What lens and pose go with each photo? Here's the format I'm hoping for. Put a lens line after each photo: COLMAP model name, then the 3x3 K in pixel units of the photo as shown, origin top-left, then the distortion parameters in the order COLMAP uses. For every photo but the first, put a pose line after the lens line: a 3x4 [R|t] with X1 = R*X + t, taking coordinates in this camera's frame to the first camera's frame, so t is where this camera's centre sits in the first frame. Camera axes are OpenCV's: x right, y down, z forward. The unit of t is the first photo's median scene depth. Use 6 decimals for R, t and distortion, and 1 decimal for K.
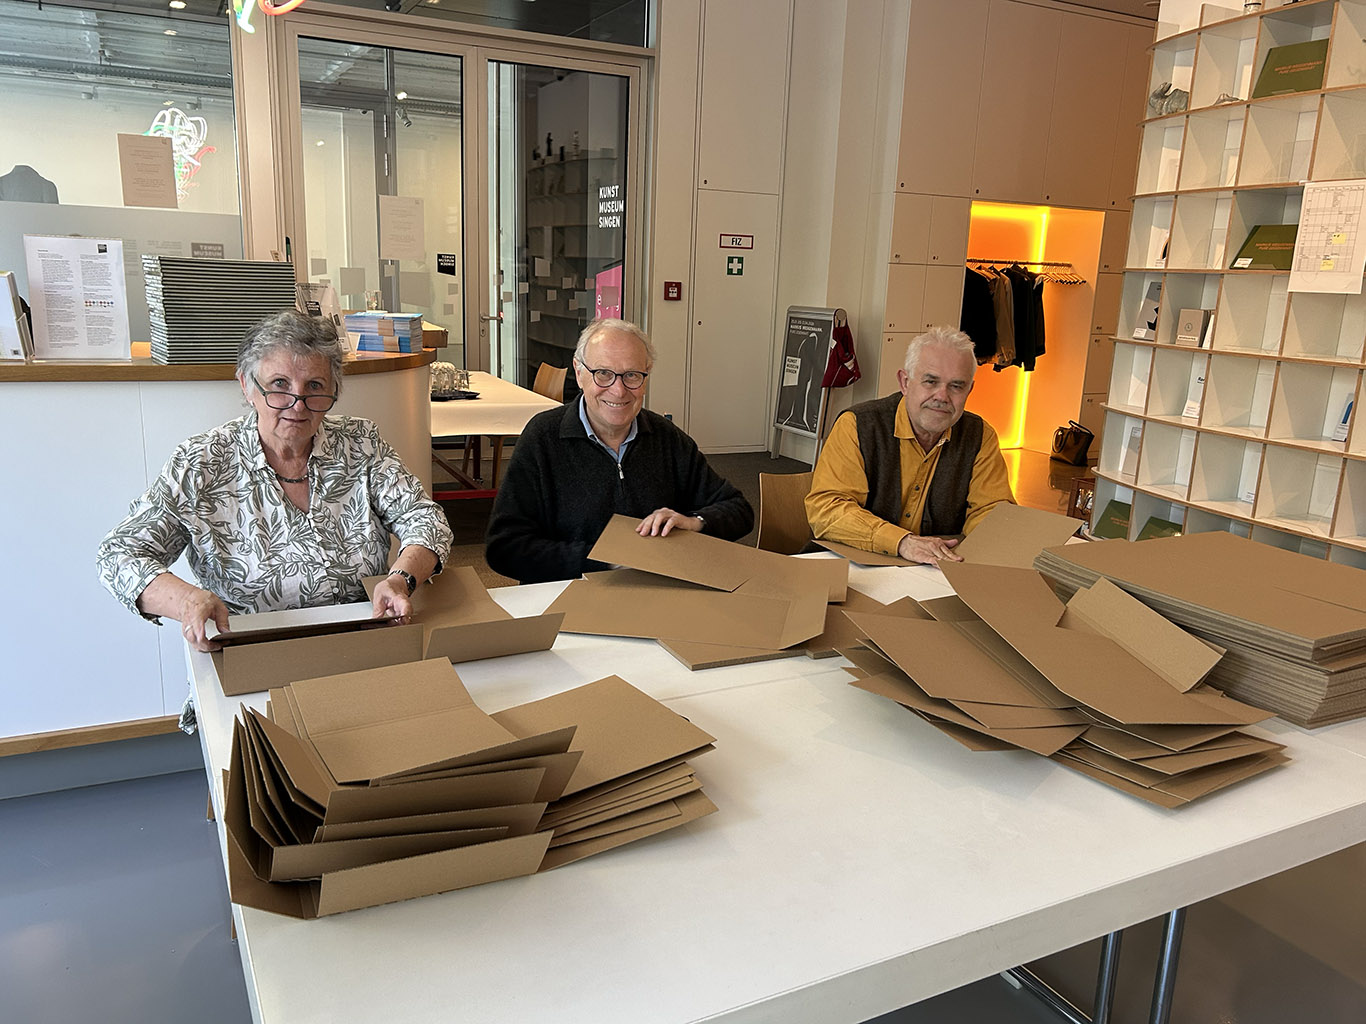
lens RADIAL K [[1053.6, 0, 681.9], [0, 1053.6, 515.0], [0, 0, 1]] dist [0.024437, -0.005273]
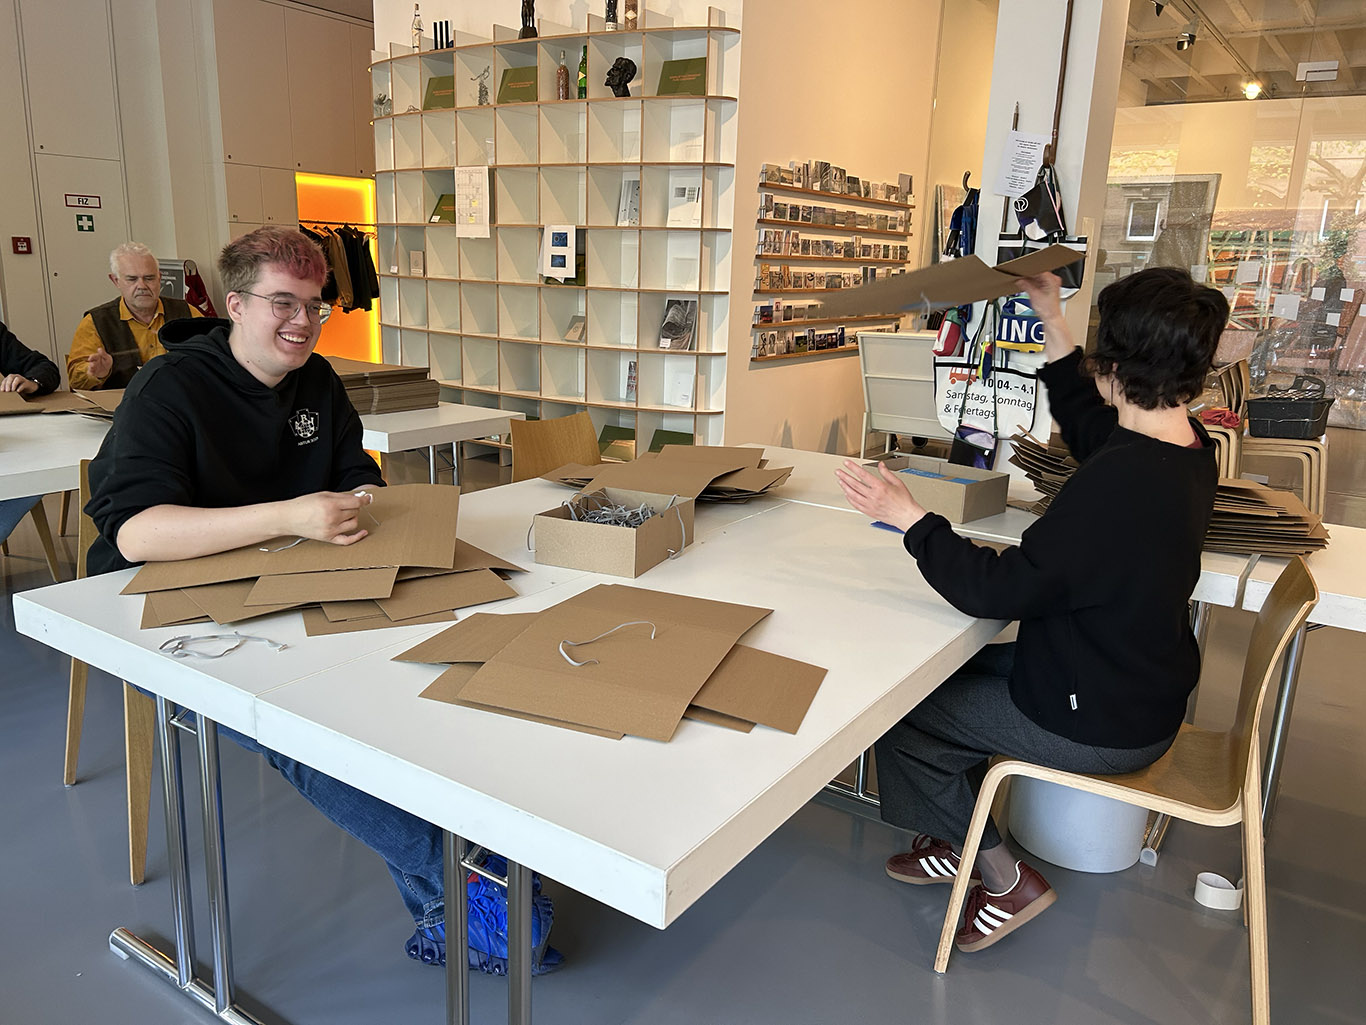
lens RADIAL K [[1053.6, 0, 683.7], [0, 1053.6, 509.5], [0, 0, 1]] dist [0.024437, -0.005273]
pose [[0.882839, -0.118124, 0.454579, 0.064182], [0.109929, 0.992942, 0.044526, 0.088480], [-0.456630, 0.010662, 0.889593, -0.302184]]
